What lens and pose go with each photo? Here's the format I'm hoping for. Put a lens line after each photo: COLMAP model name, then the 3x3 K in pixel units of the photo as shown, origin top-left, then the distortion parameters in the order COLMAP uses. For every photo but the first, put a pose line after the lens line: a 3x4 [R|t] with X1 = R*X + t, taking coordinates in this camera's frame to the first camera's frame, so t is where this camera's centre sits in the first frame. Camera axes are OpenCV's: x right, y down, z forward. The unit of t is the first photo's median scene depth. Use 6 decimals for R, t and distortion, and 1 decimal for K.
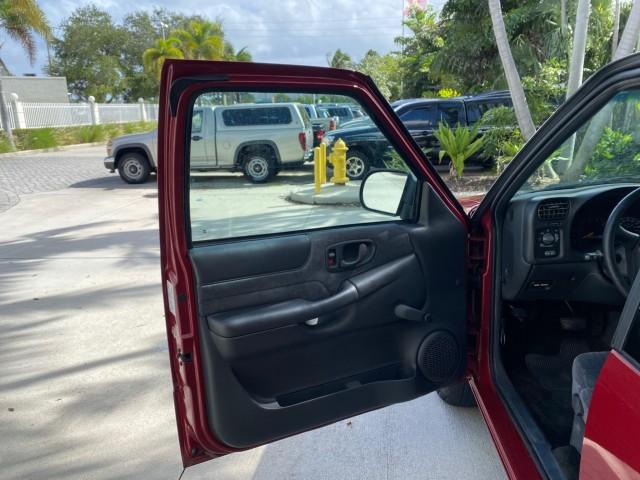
lens RADIAL K [[496.8, 0, 315.6], [0, 496.8, 232.3], [0, 0, 1]] dist [0.027345, -0.024251]
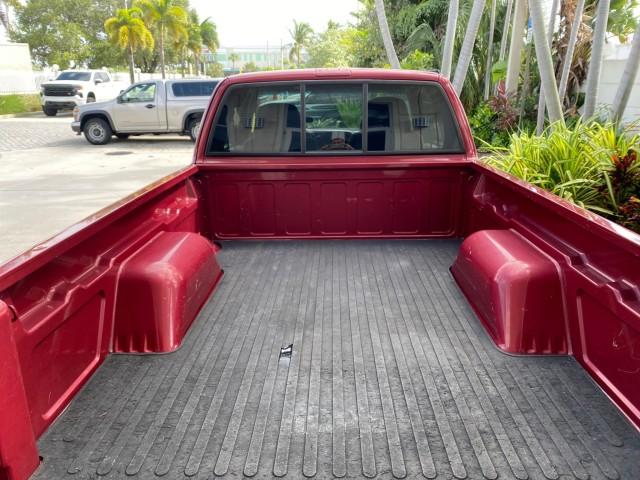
lens RADIAL K [[496.8, 0, 317.1], [0, 496.8, 235.1], [0, 0, 1]] dist [0.027345, -0.024251]
pose [[0.998298, 0.003109, 0.058244, 0.040803], [-0.006569, 0.998219, 0.059293, 0.020322], [-0.057956, -0.059575, 0.996540, -0.104804]]
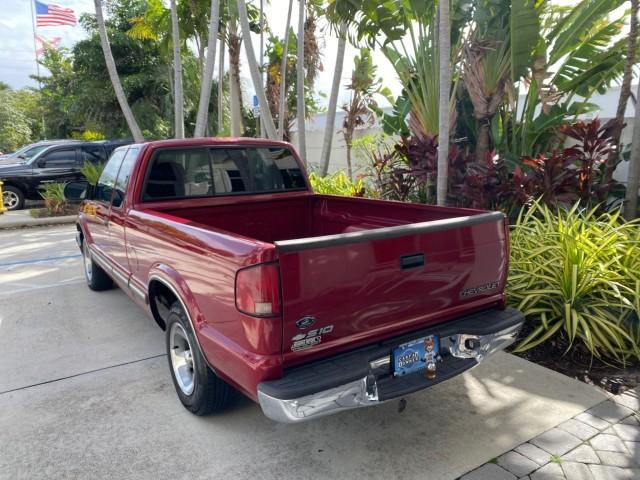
lens RADIAL K [[496.8, 0, 325.6], [0, 496.8, 235.0], [0, 0, 1]] dist [0.027345, -0.024251]
pose [[0.783163, -0.090971, 0.615127, -0.027251], [0.133517, 0.990769, -0.023466, 0.030046], [-0.607313, 0.100508, 0.788079, -0.138376]]
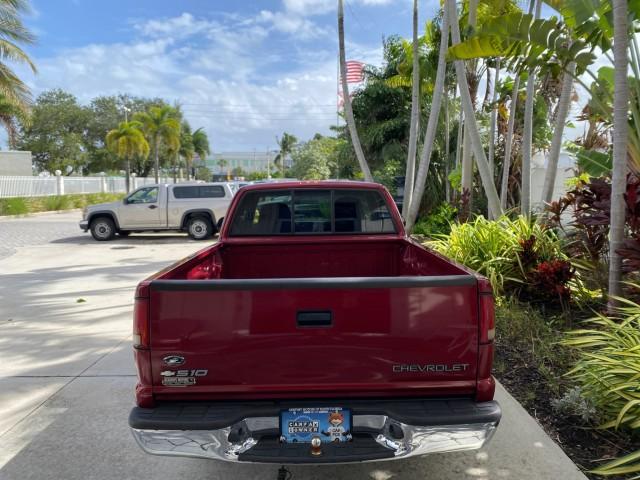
lens RADIAL K [[496.8, 0, 320.8], [0, 496.8, 234.3], [0, 0, 1]] dist [0.027345, -0.024251]
pose [[0.995349, 0.009126, 0.095904, 0.037368], [0.004289, 0.990317, -0.138757, 0.032482], [-0.096242, 0.138523, 0.985672, -0.160881]]
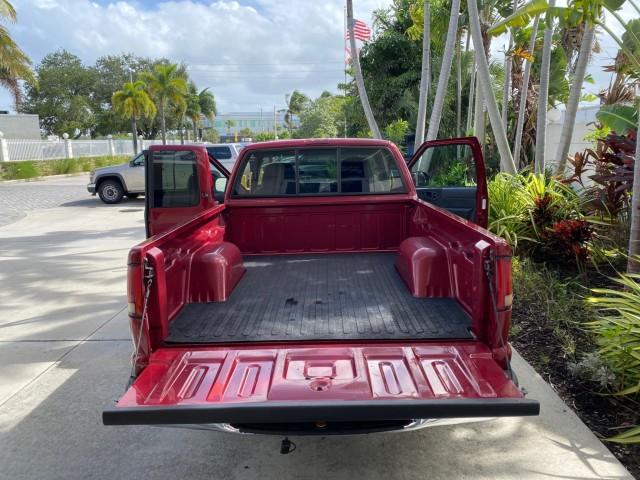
lens RADIAL K [[496.8, 0, 316.0], [0, 496.8, 229.8], [0, 0, 1]] dist [0.027345, -0.024251]
pose [[0.997647, -0.005996, 0.068293, 0.038925], [0.010777, 0.997498, -0.069865, 0.031654], [-0.067704, 0.070437, 0.995216, -0.154837]]
